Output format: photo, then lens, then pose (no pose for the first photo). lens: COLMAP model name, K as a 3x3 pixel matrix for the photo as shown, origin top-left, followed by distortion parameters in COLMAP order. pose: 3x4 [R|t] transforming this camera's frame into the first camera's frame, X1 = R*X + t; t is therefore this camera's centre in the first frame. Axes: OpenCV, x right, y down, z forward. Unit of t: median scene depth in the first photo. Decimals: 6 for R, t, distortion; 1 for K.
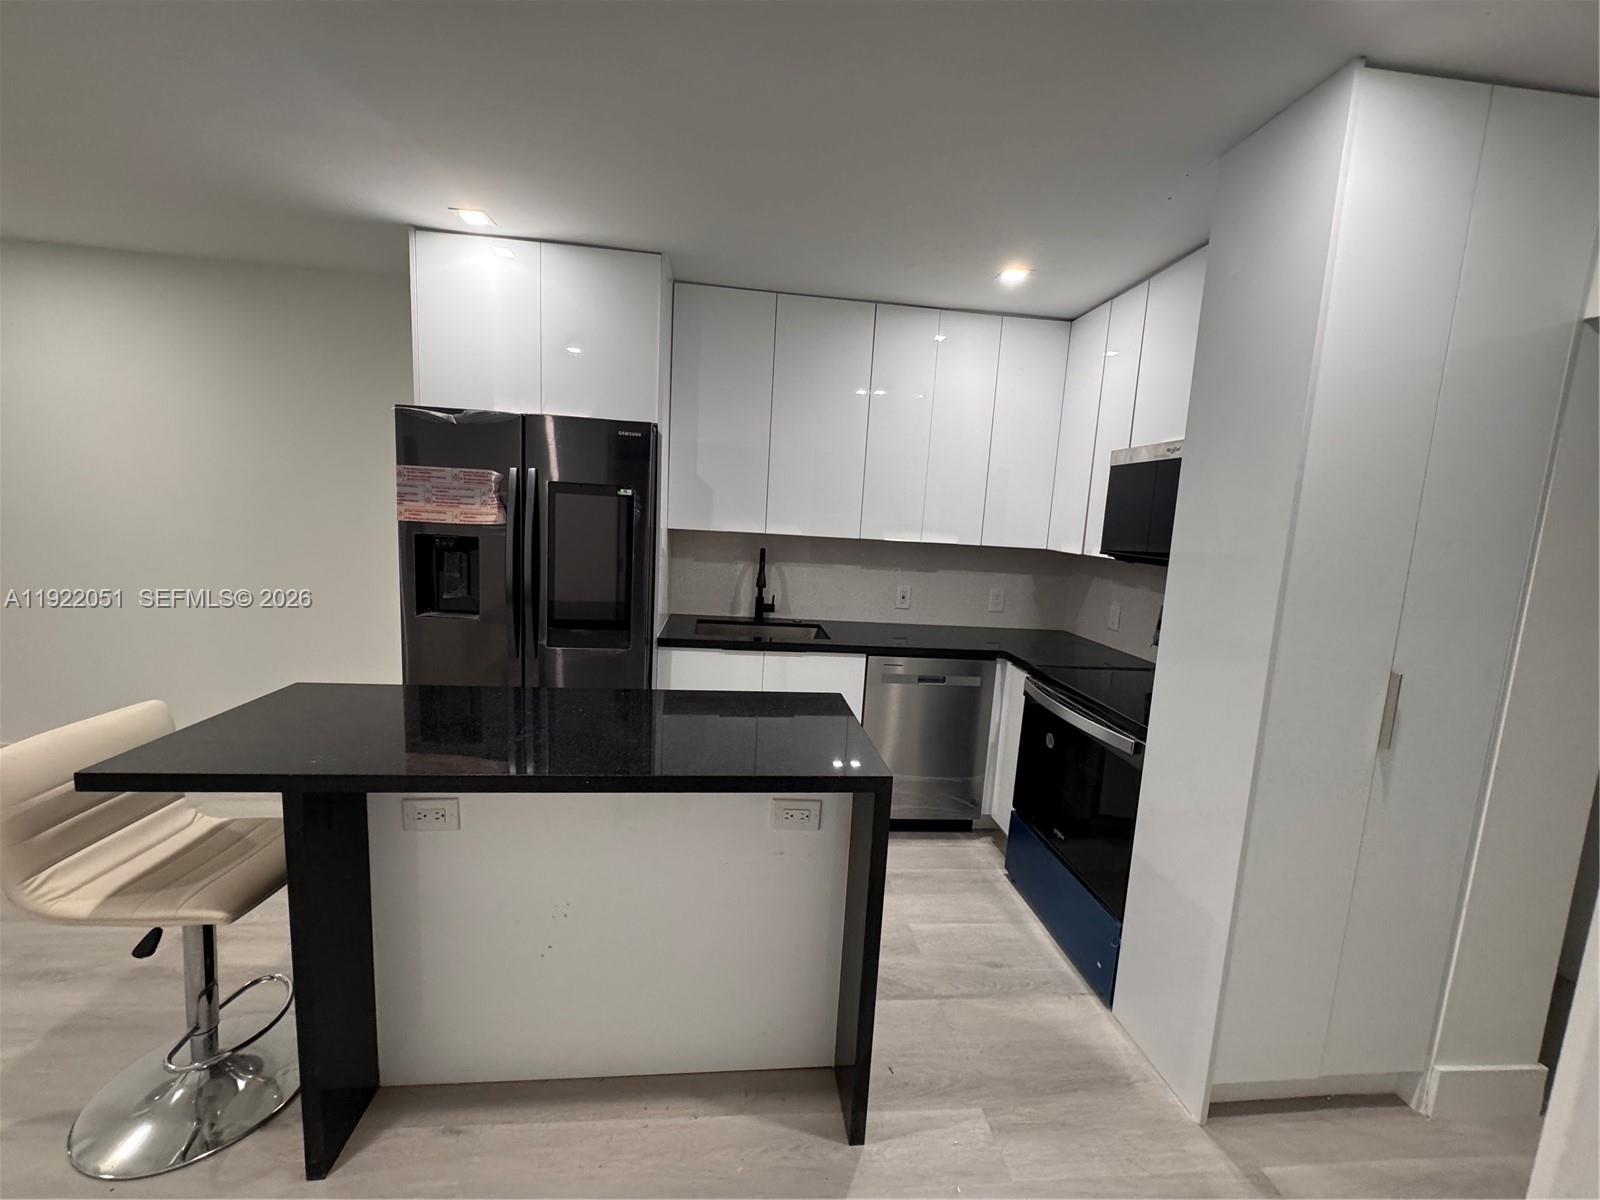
lens RADIAL K [[631.0, 0, 800.0], [0, 631.0, 600.0], [0, 0, 1]] dist [0.001264, 0.000243]
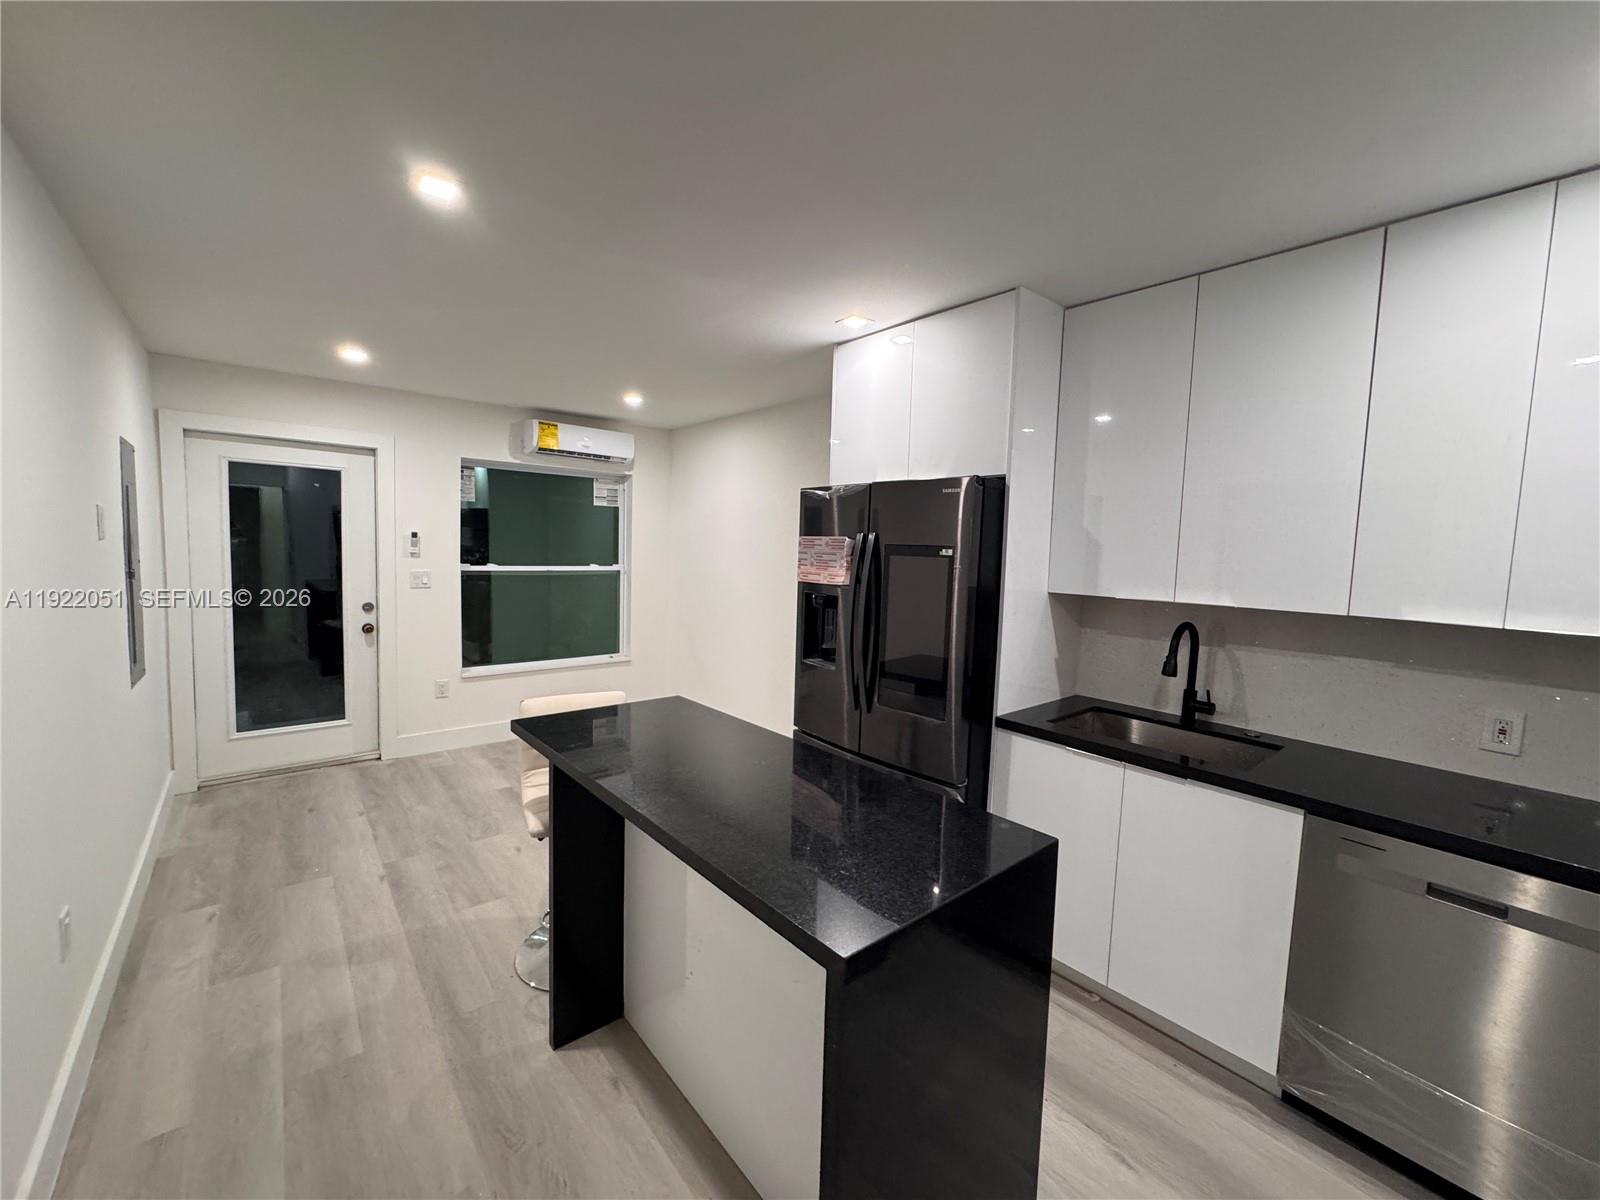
lens RADIAL K [[631.0, 0, 800.0], [0, 631.0, 600.0], [0, 0, 1]] dist [0.001264, 0.000243]
pose [[0.572030, 0.031231, -0.819638, 0.375104], [-0.109300, 0.993265, -0.038434, -0.042123], [0.812918, 0.111572, 0.571591, 0.302732]]
